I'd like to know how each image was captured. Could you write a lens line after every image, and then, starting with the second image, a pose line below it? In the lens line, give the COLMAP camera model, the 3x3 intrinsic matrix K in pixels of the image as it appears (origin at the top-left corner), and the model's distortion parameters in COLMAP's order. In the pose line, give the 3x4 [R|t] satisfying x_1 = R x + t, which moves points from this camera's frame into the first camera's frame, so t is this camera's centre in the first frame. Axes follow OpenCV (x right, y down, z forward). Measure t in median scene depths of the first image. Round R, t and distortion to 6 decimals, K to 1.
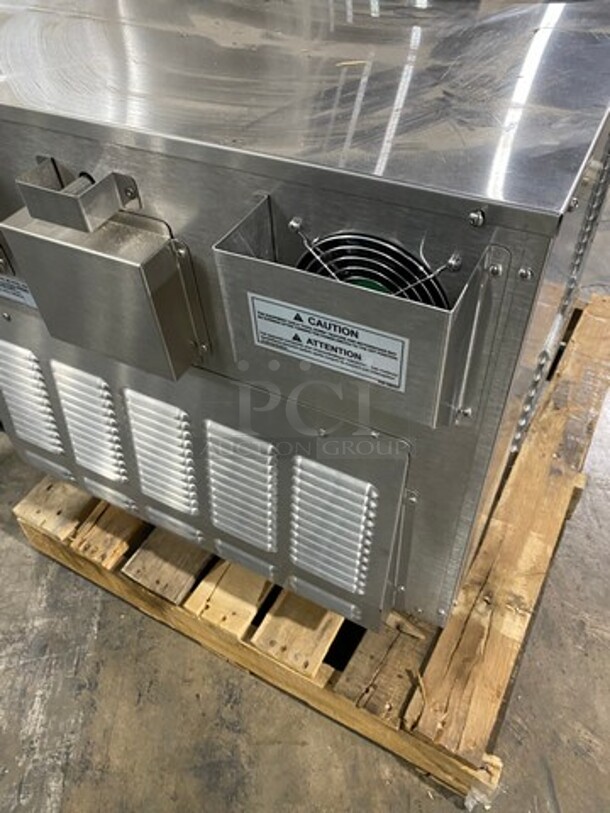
lens RADIAL K [[626.4, 0, 304.2], [0, 626.4, 397.1], [0, 0, 1]] dist [0.000293, -0.001603]
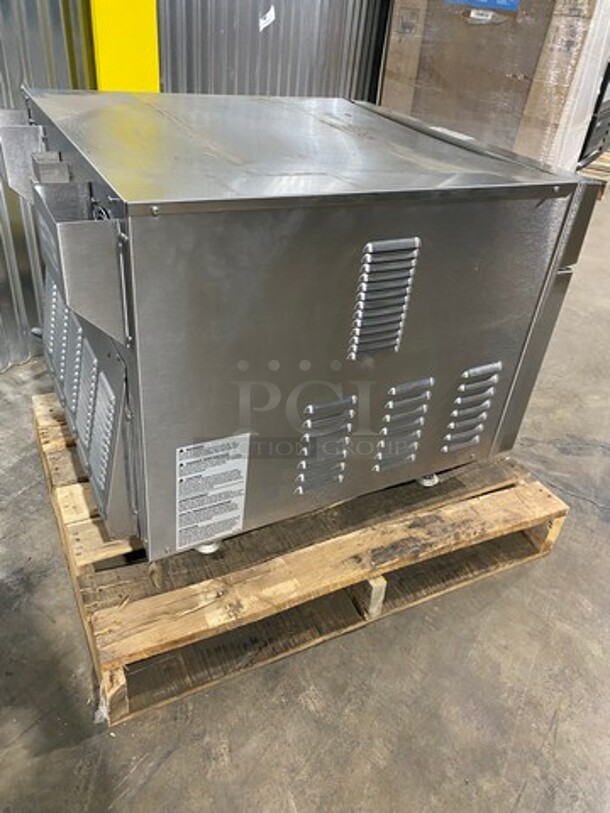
lens RADIAL K [[622.5, 0, 305.0], [0, 622.5, 406.5], [0, 0, 1]] dist [0.001517, -0.000285]
pose [[0.821247, 0.417469, -0.388938, 0.727064], [-0.498766, 0.856312, -0.134023, 0.092291], [0.277101, 0.304055, 0.911463, -0.149009]]
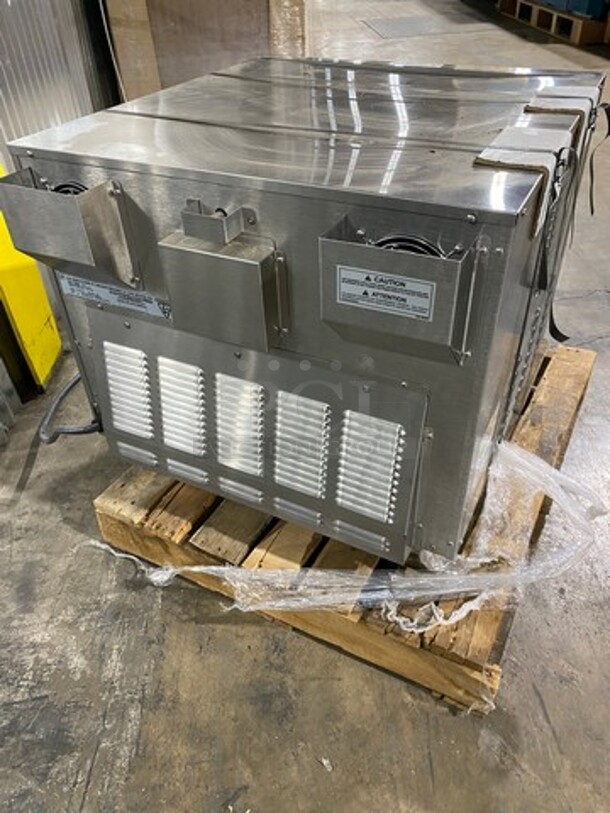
lens RADIAL K [[622.5, 0, 305.0], [0, 622.5, 406.5], [0, 0, 1]] dist [0.001517, -0.000285]
pose [[0.999761, 0.006270, 0.020920, -0.095716], [-0.003033, 0.988483, -0.151300, 0.211235], [-0.021627, 0.151201, 0.988266, -0.272942]]
